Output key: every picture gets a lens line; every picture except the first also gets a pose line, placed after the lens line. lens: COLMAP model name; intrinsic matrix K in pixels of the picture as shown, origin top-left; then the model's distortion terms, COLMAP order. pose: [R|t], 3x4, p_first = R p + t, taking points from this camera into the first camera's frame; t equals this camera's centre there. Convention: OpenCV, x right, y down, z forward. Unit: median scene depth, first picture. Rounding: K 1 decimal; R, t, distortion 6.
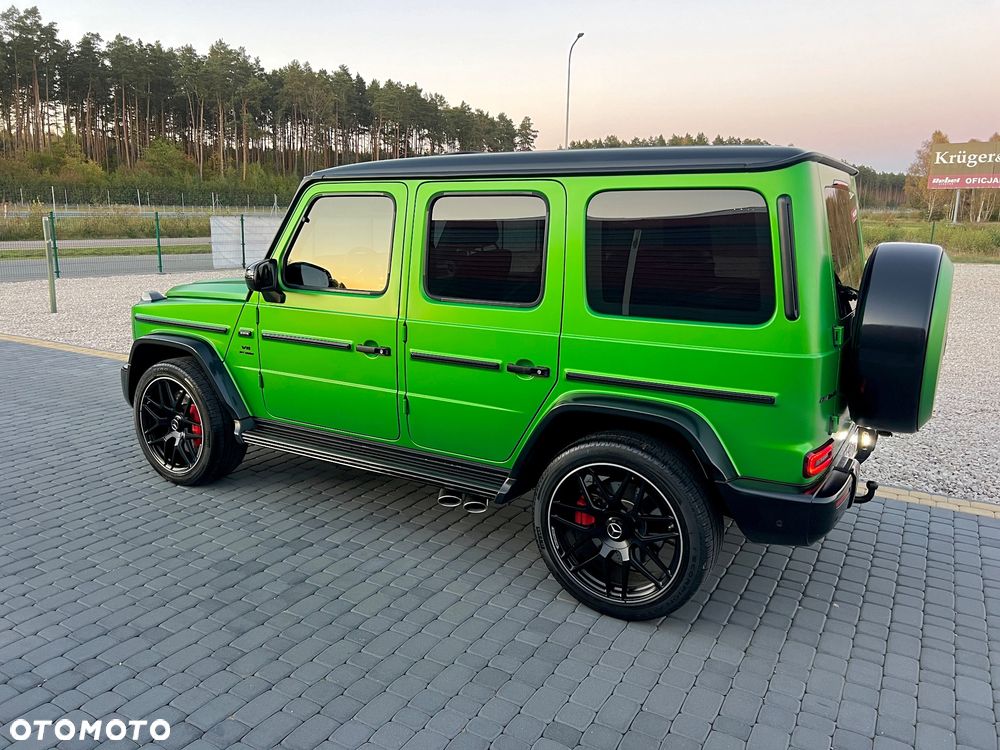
lens RADIAL K [[748.2, 0, 497.3], [0, 748.2, 352.0], [0, 0, 1]] dist [0.053892, -0.057843]
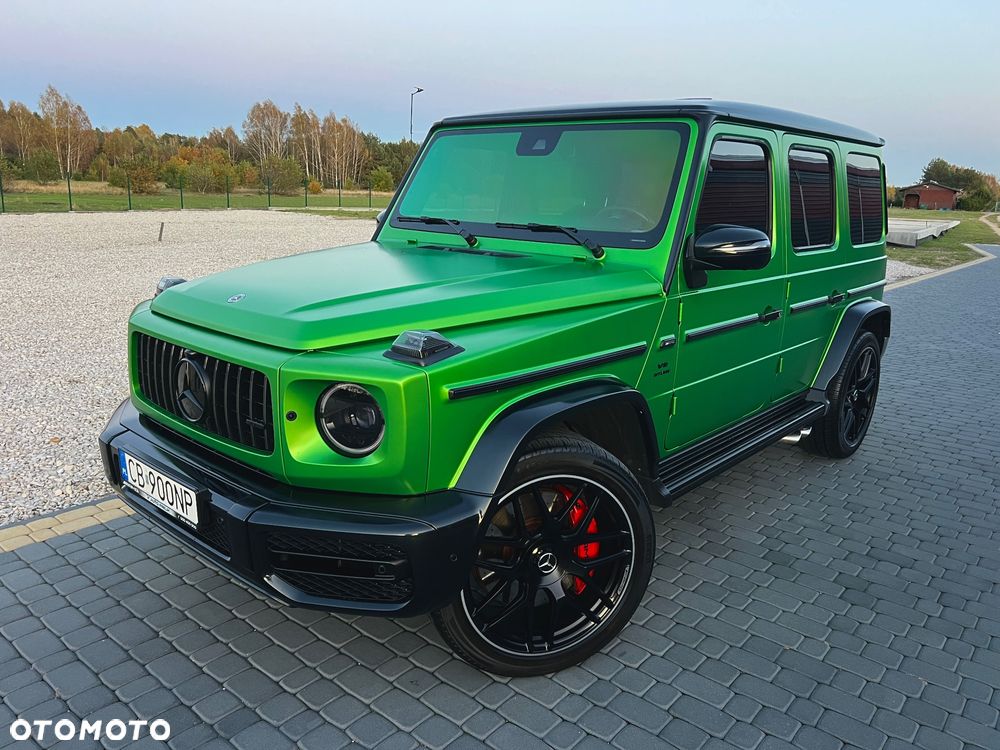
lens RADIAL K [[747.6, 0, 500.8], [0, 747.6, 359.3], [0, 0, 1]] dist [0.052867, -0.057334]
pose [[0.171035, -0.224941, 0.959244, -0.999331], [0.151944, 0.967965, 0.199894, -0.167092], [-0.973478, 0.111563, 0.199734, 1.040797]]
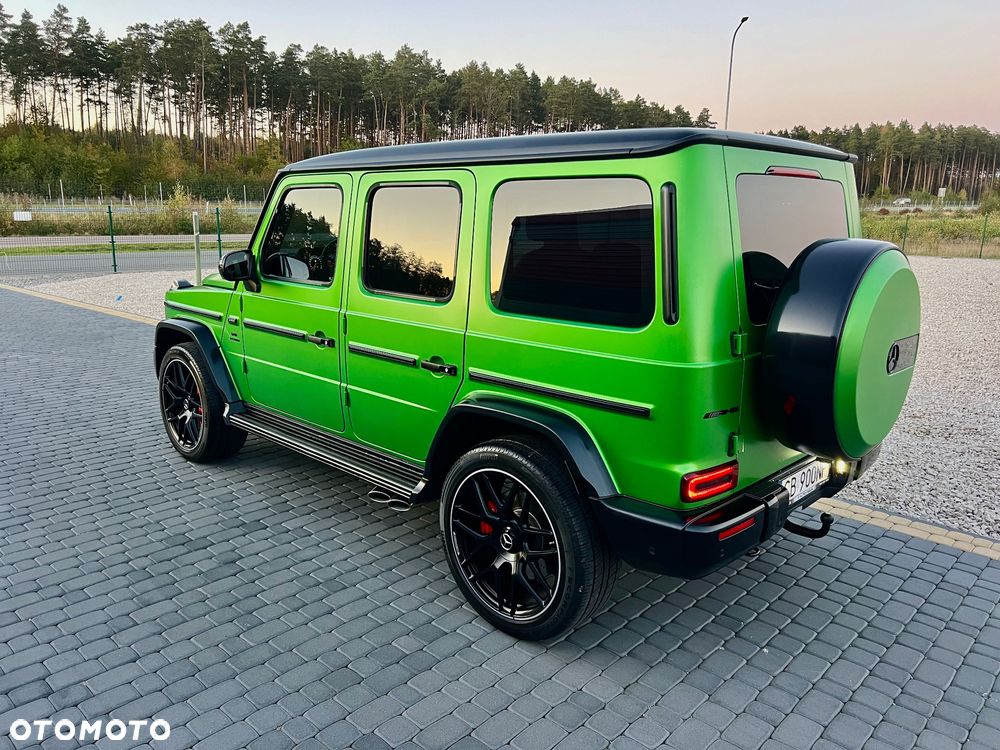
lens RADIAL K [[748.2, 0, 497.3], [0, 748.2, 352.0], [0, 0, 1]] dist [0.053892, -0.057843]
pose [[0.975165, 0.041702, -0.217518, 0.259529], [-0.040569, 0.999130, 0.009675, -0.006360], [0.217732, -0.000610, 0.976008, 0.060521]]
